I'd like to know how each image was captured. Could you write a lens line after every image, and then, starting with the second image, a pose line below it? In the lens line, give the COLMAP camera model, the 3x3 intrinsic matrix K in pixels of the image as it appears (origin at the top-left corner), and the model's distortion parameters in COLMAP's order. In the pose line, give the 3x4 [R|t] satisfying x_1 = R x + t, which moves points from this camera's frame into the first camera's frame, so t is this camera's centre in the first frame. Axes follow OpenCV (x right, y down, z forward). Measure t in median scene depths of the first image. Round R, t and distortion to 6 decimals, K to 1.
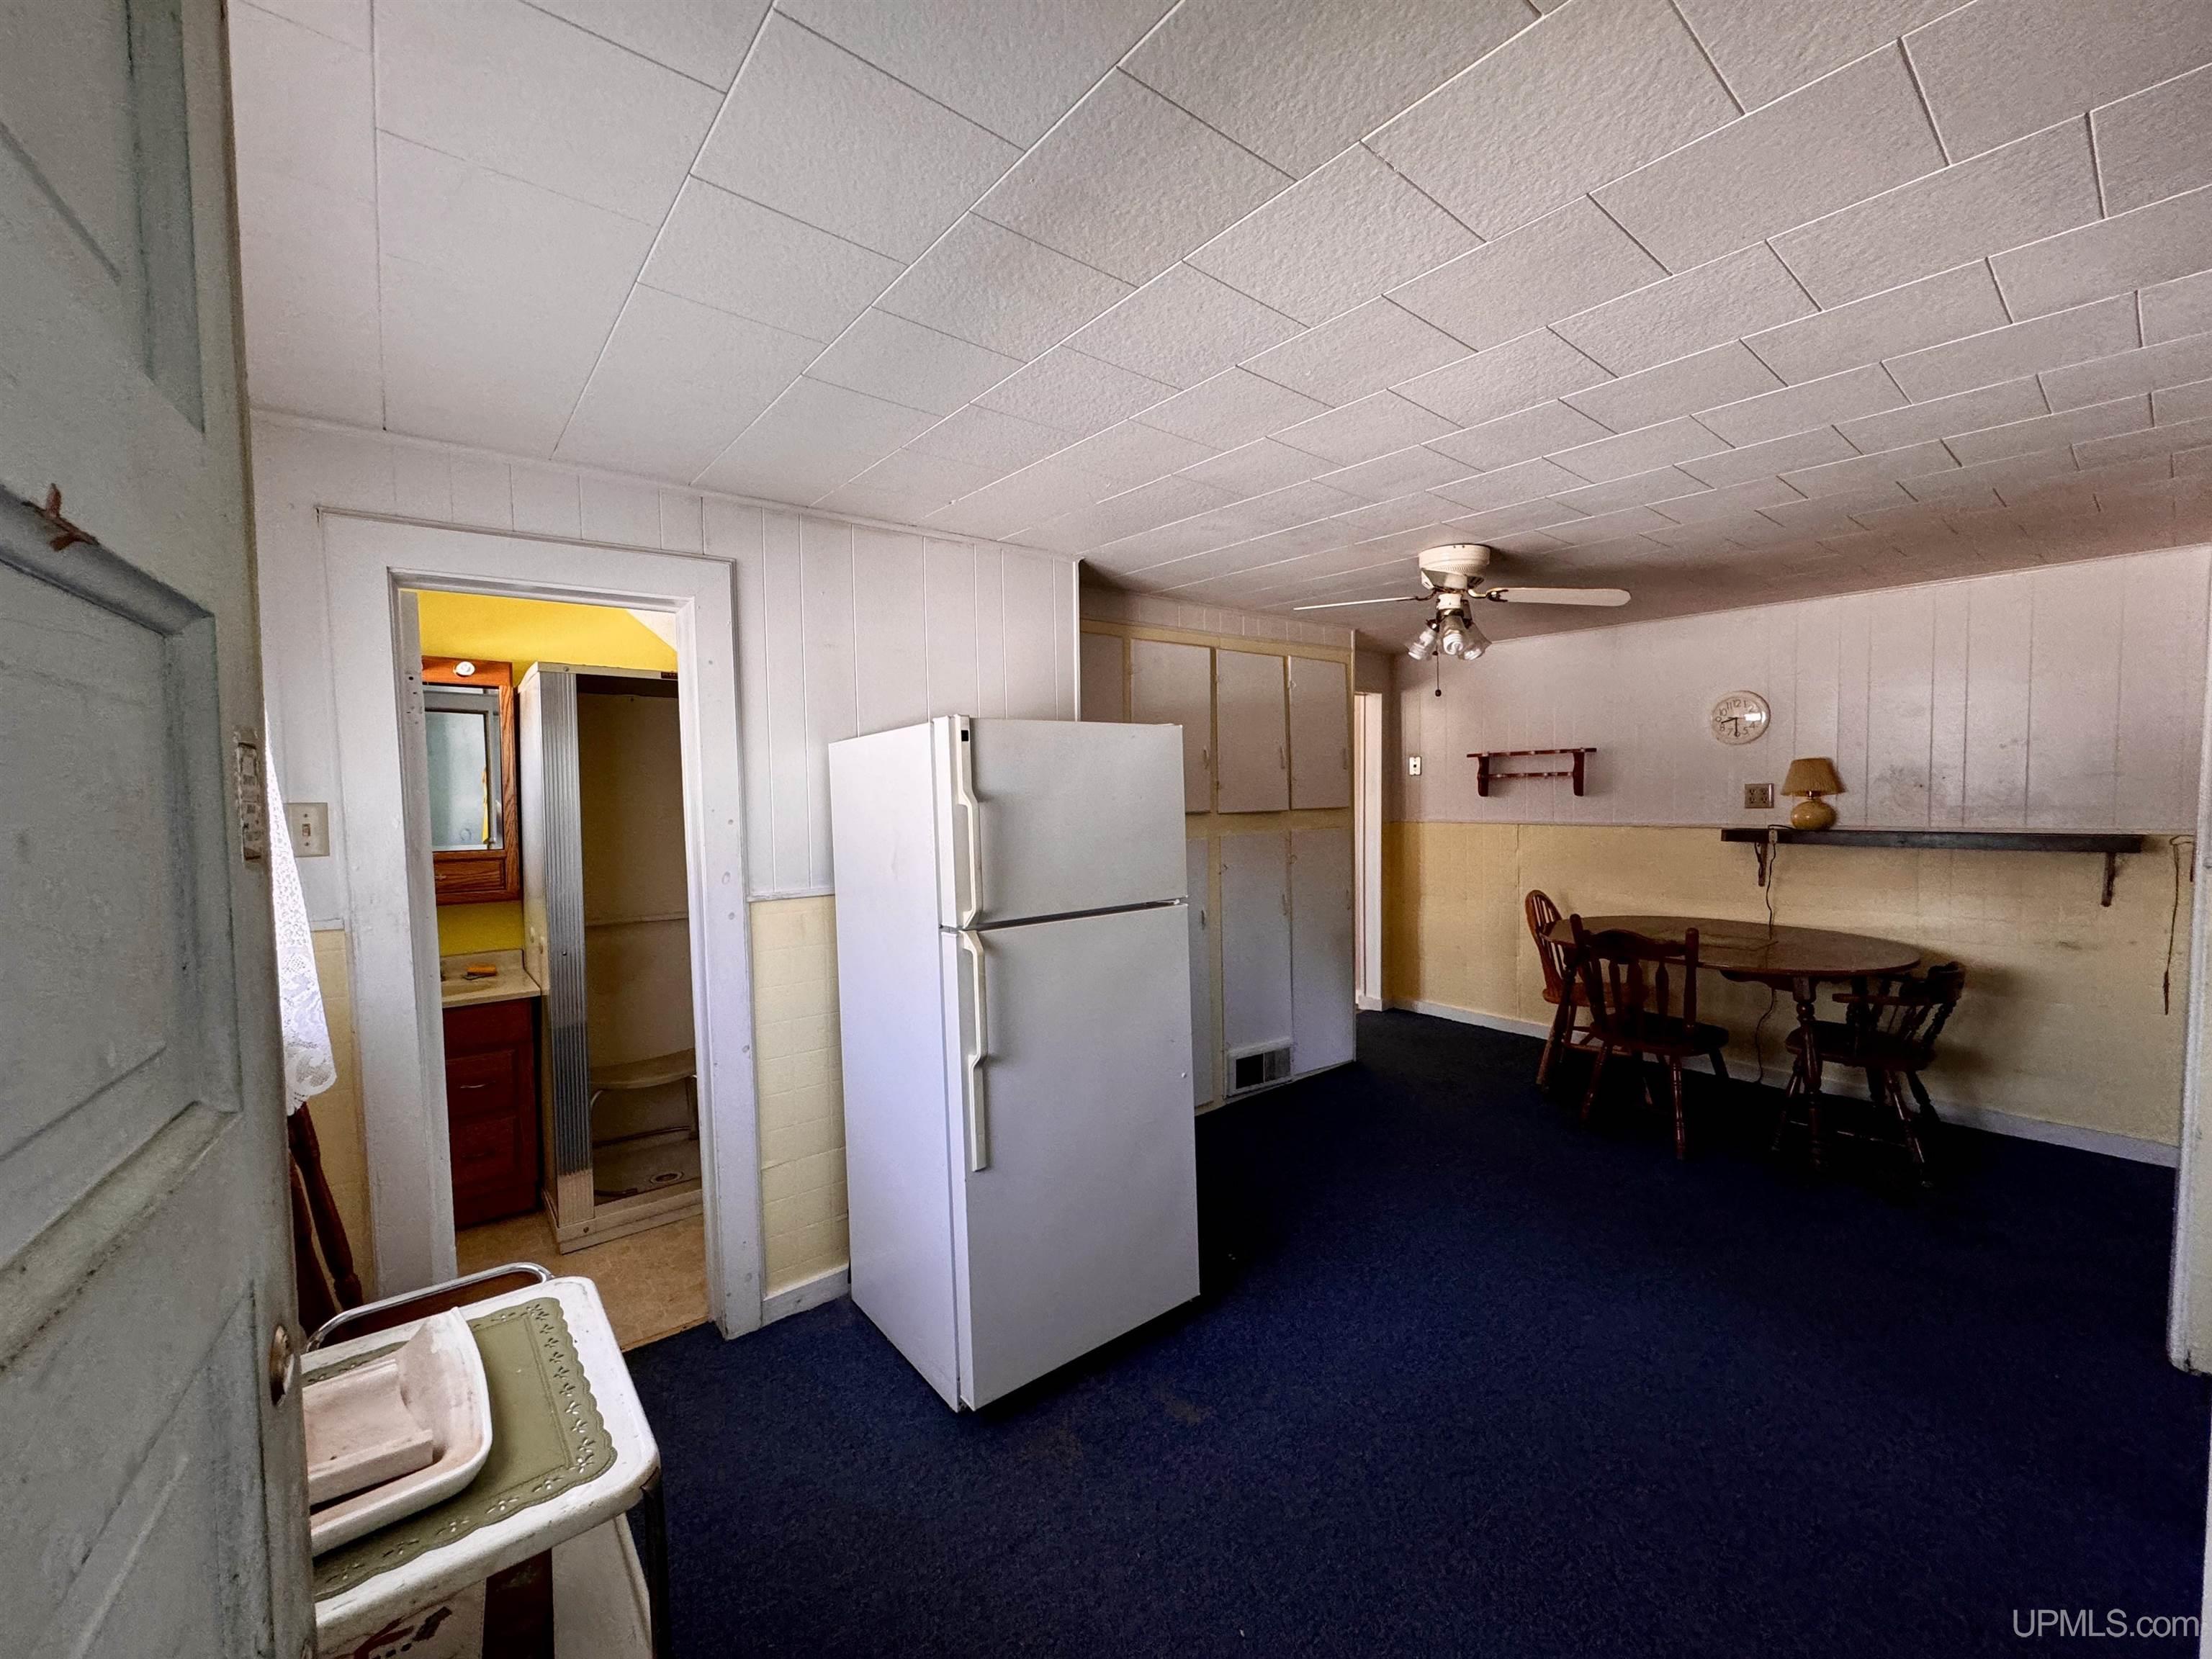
lens RADIAL K [[872.7, 0, 1107.2], [0, 872.7, 827.5], [0, 0, 1]] dist [-0.003754, 0.000798]
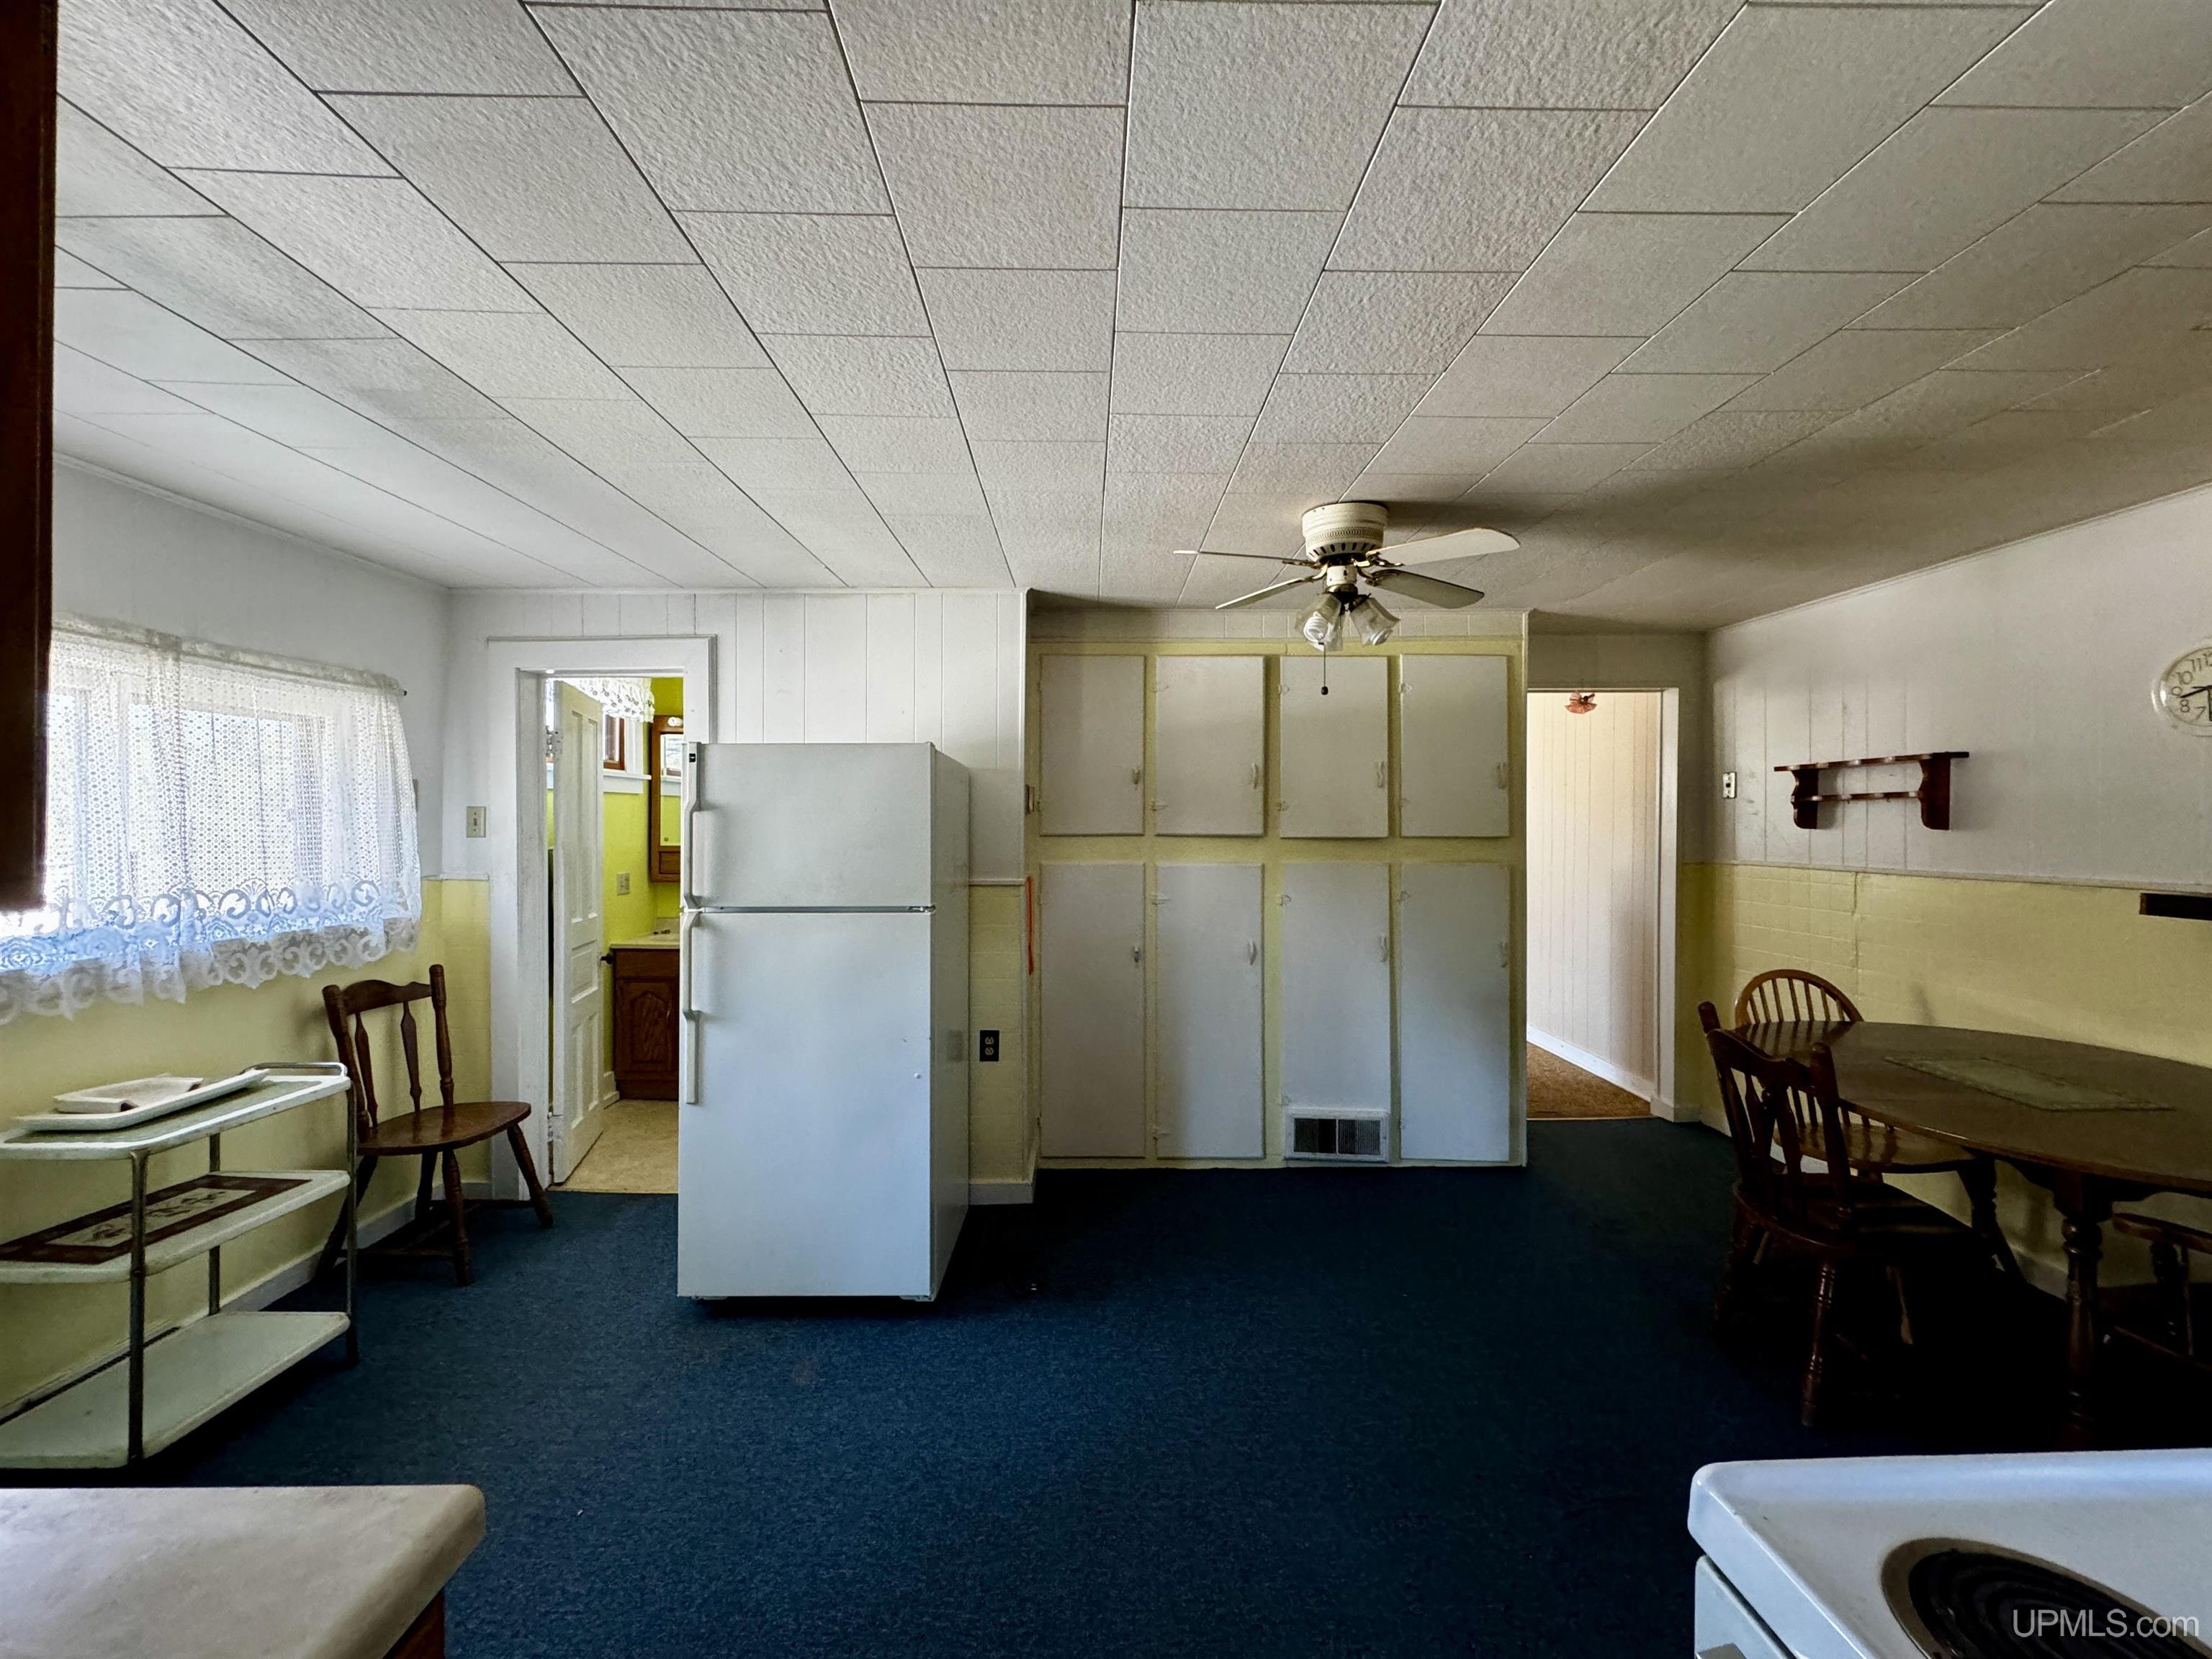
lens RADIAL K [[872.7, 0, 1107.6], [0, 872.7, 825.8], [0, 0, 1]] dist [-0.003754, 0.000798]
pose [[0.791301, 0.019372, -0.611120, 0.576445], [-0.041227, 0.998914, -0.021717, -0.001717], [0.610036, 0.042379, 0.791240, 0.191798]]
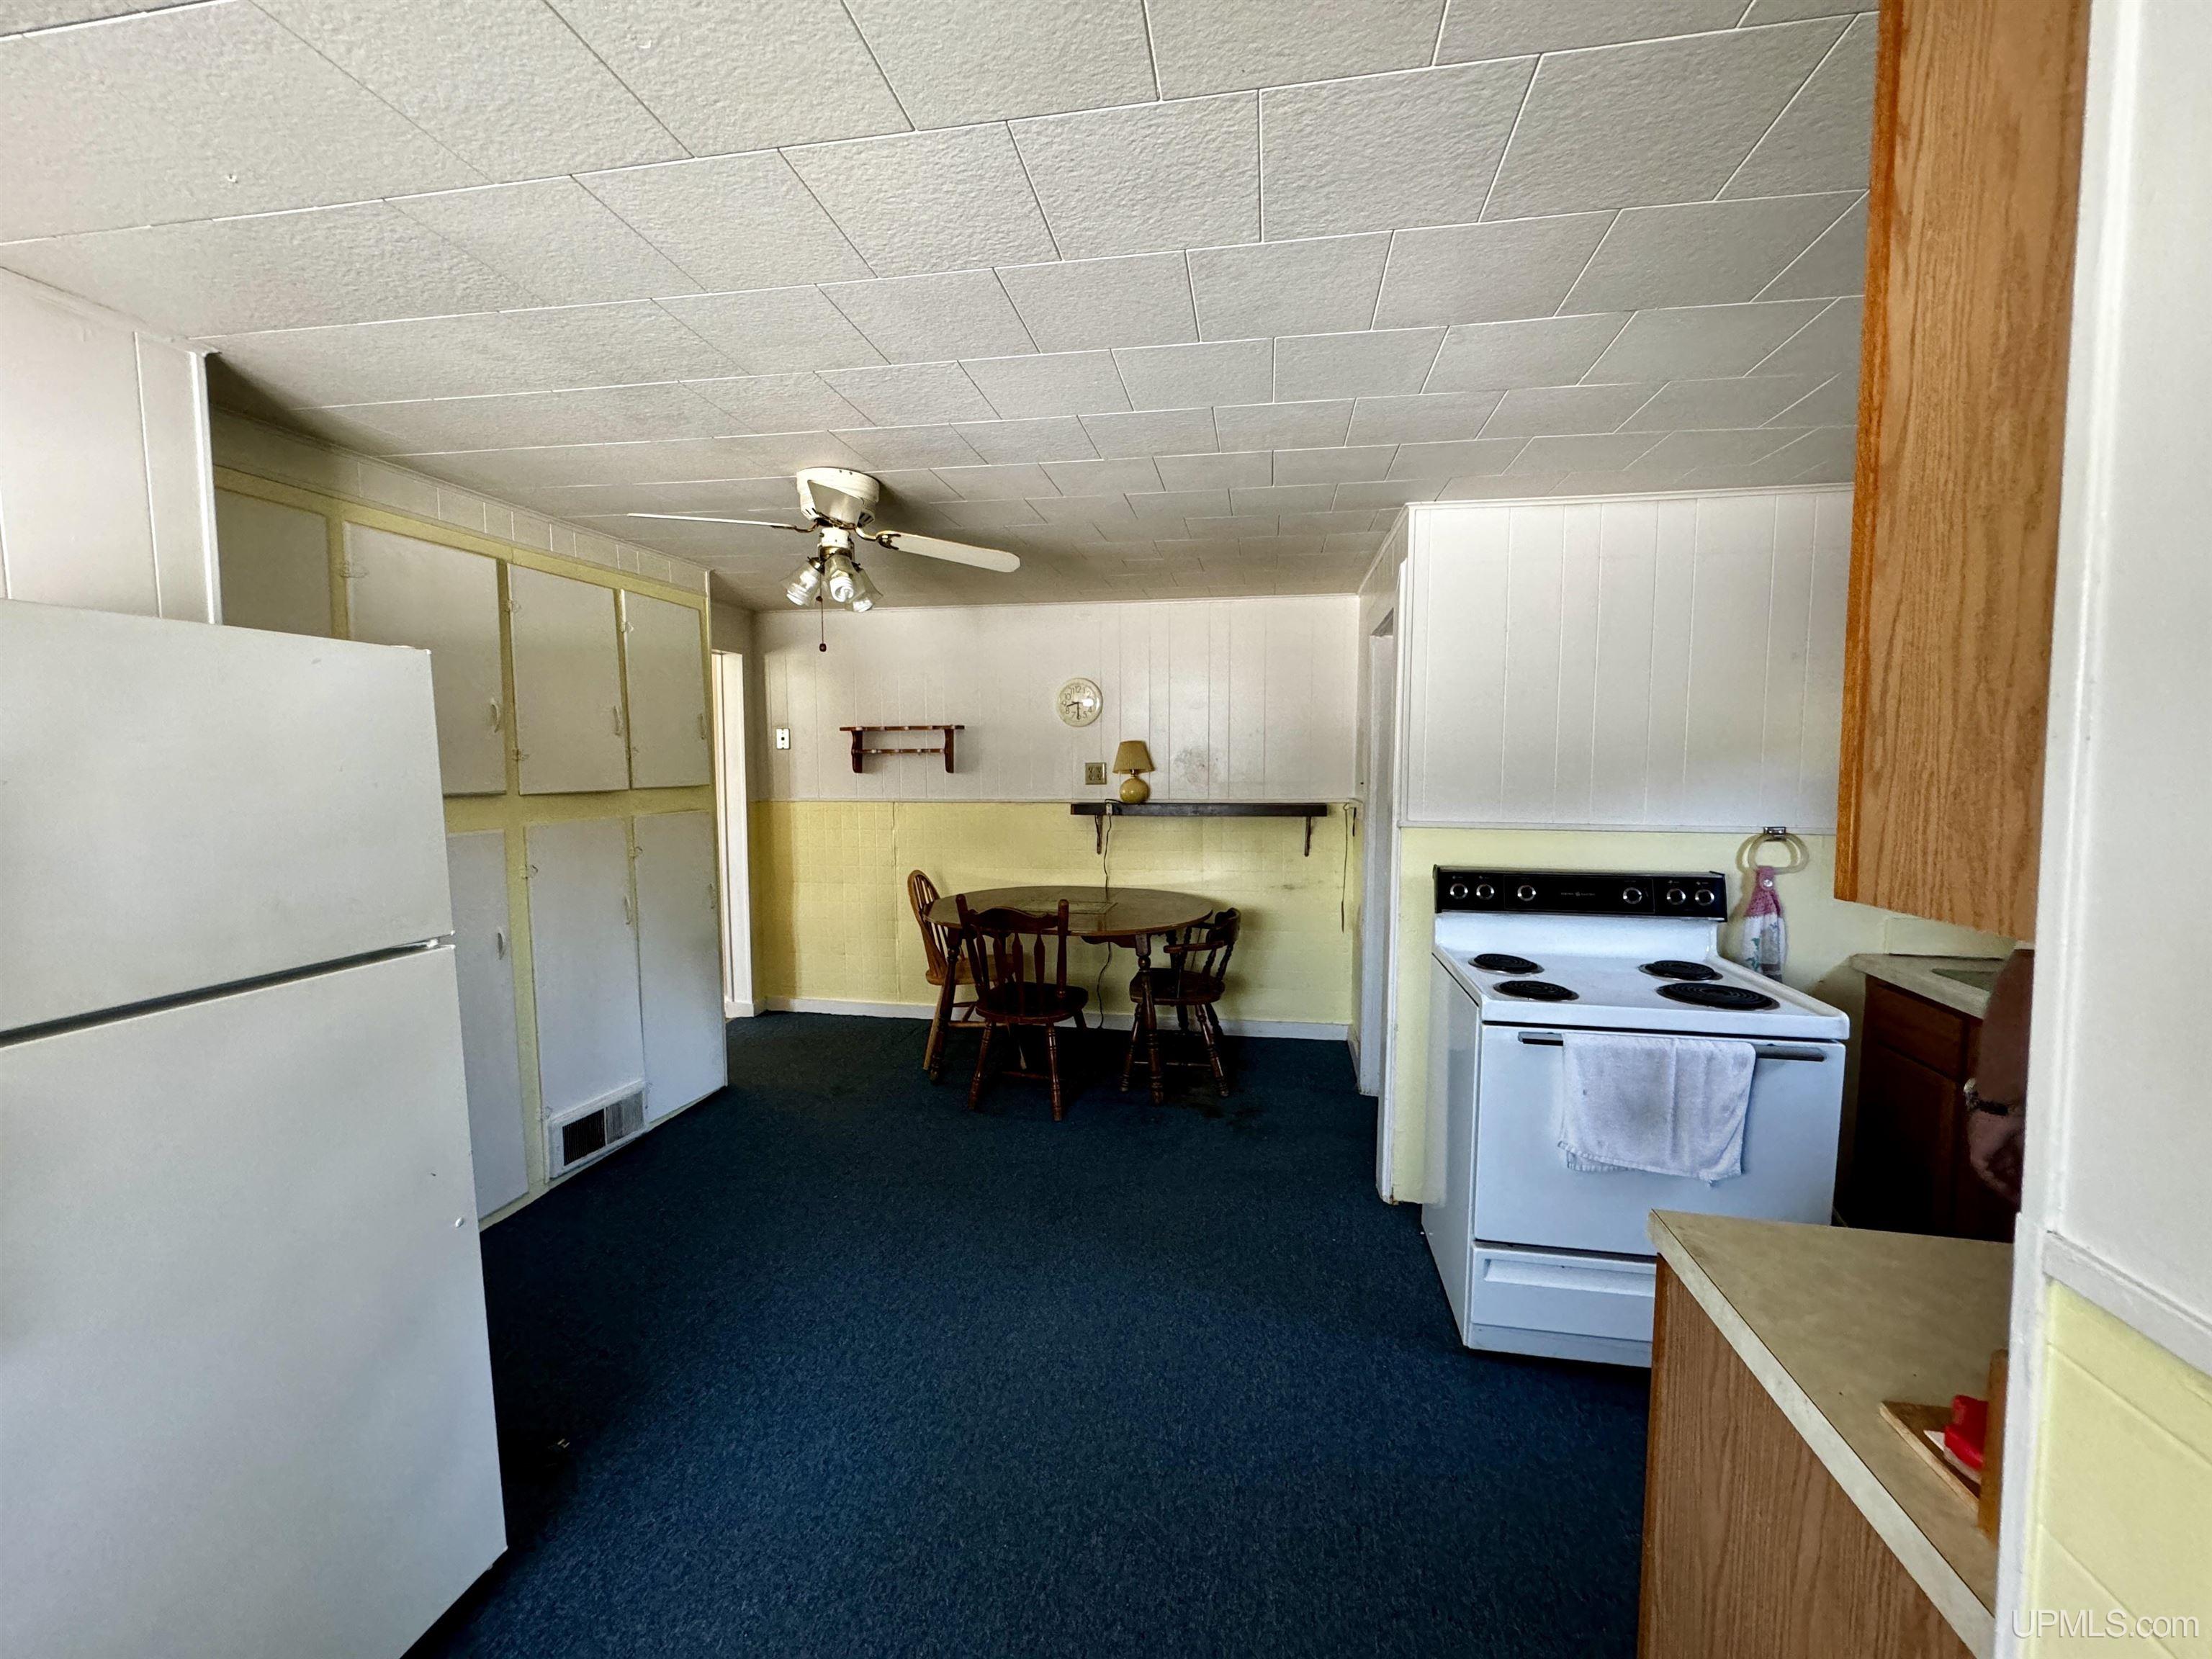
lens RADIAL K [[872.7, 0, 1102.1], [0, 872.7, 826.1], [0, 0, 1]] dist [-0.003754, 0.000798]
pose [[0.761743, -0.035407, 0.646912, 0.029615], [0.019911, 0.999313, 0.031249, -0.003568], [-0.647574, -0.010923, 0.761924, 0.154448]]
